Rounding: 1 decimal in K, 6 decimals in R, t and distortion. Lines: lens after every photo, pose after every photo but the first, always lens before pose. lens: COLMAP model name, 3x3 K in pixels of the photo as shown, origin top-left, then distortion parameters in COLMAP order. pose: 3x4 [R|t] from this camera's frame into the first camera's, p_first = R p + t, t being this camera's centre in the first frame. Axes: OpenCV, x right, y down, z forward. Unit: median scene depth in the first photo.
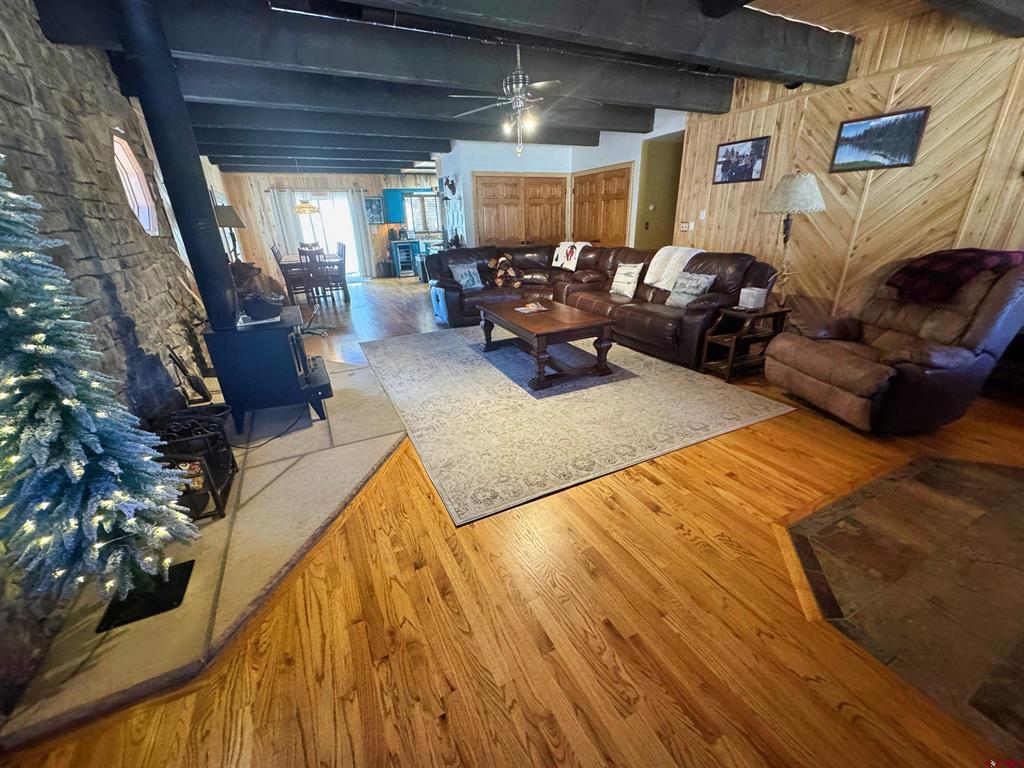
lens RADIAL K [[406.1, 0, 510.9], [0, 406.1, 381.3], [0, 0, 1]] dist [0.000076, 0.000484]
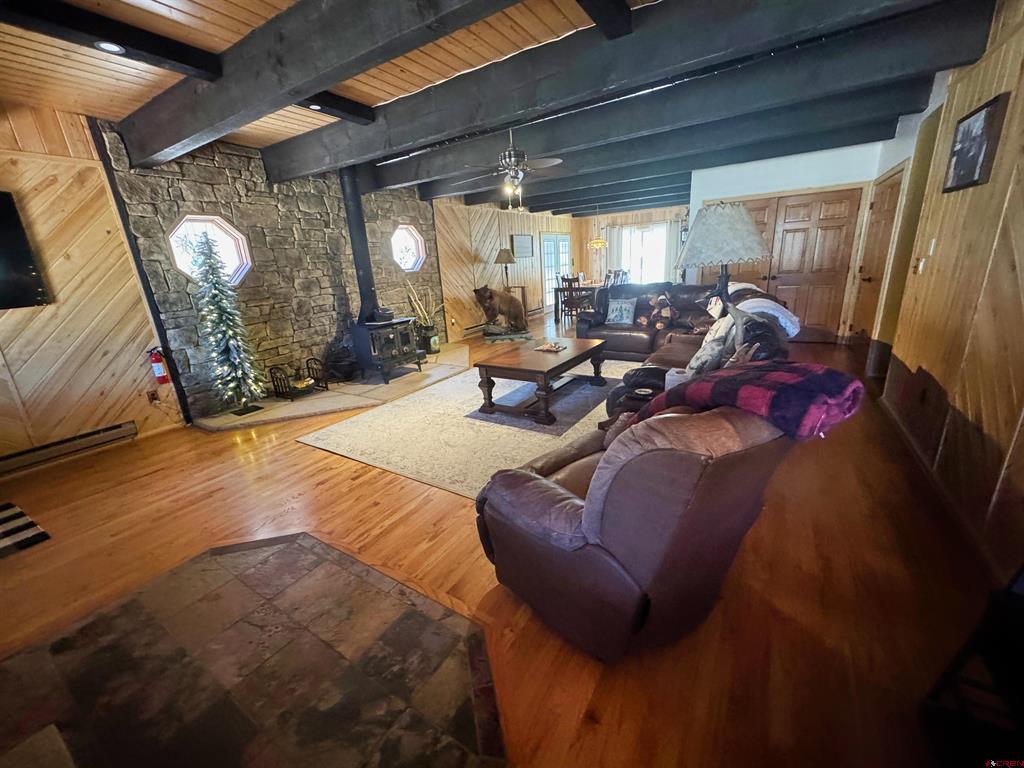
lens RADIAL K [[406.1, 0, 514.2], [0, 406.1, 384.4], [0, 0, 1]] dist [0.000076, 0.000484]
pose [[0.520692, 0.250445, -0.816184, 0.795961], [-0.275433, 0.954165, 0.117069, -0.165029], [0.808094, 0.163847, 0.565807, 0.304955]]
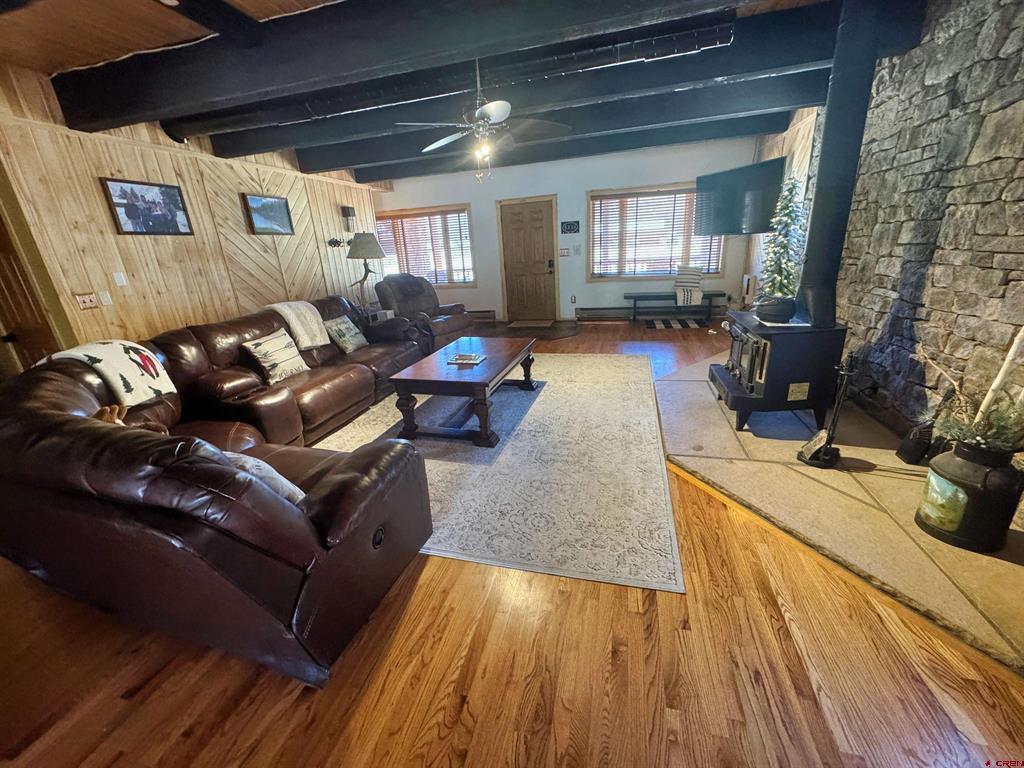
lens RADIAL K [[406.1, 0, 510.3], [0, 406.1, 382.1], [0, 0, 1]] dist [0.000076, 0.000484]
pose [[-0.741363, -0.144041, 0.655464, -0.508899], [0.329656, 0.772576, 0.542635, -0.506603], [-0.584558, 0.618367, -0.525276, 1.271289]]
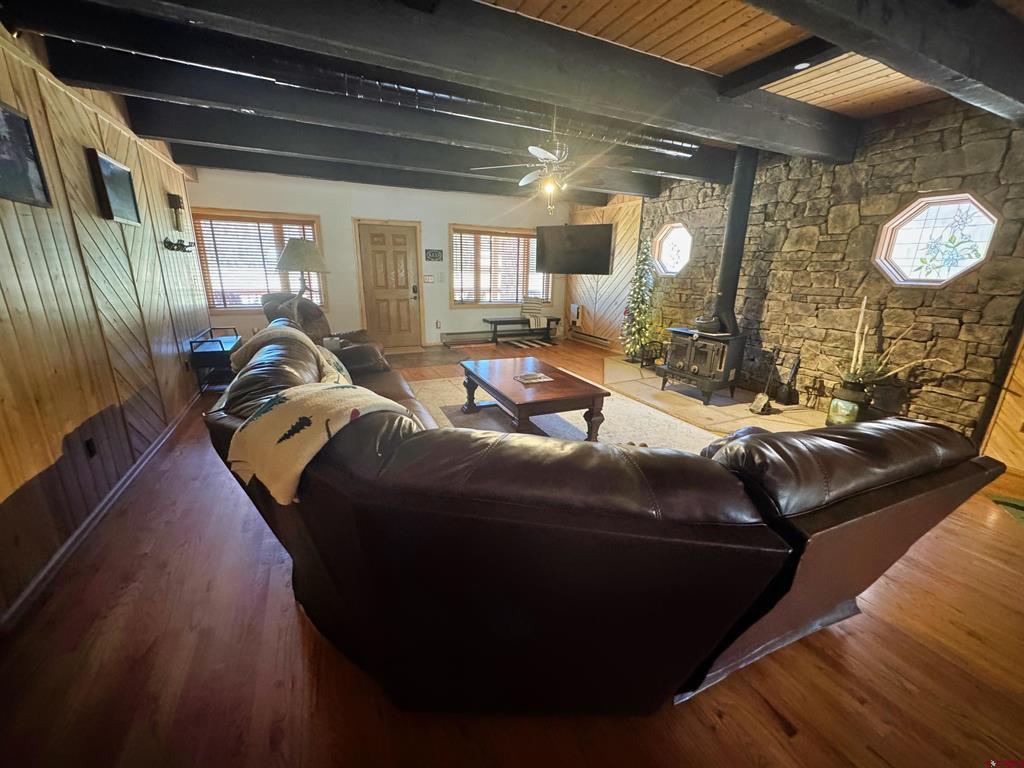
lens RADIAL K [[406.1, 0, 511.4], [0, 406.1, 383.6], [0, 0, 1]] dist [0.000076, 0.000484]
pose [[-0.999601, 0.001162, 0.028228, 0.066413], [0.018347, 0.786507, 0.617309, -0.624997], [-0.021485, 0.617580, -0.786214, 1.507100]]
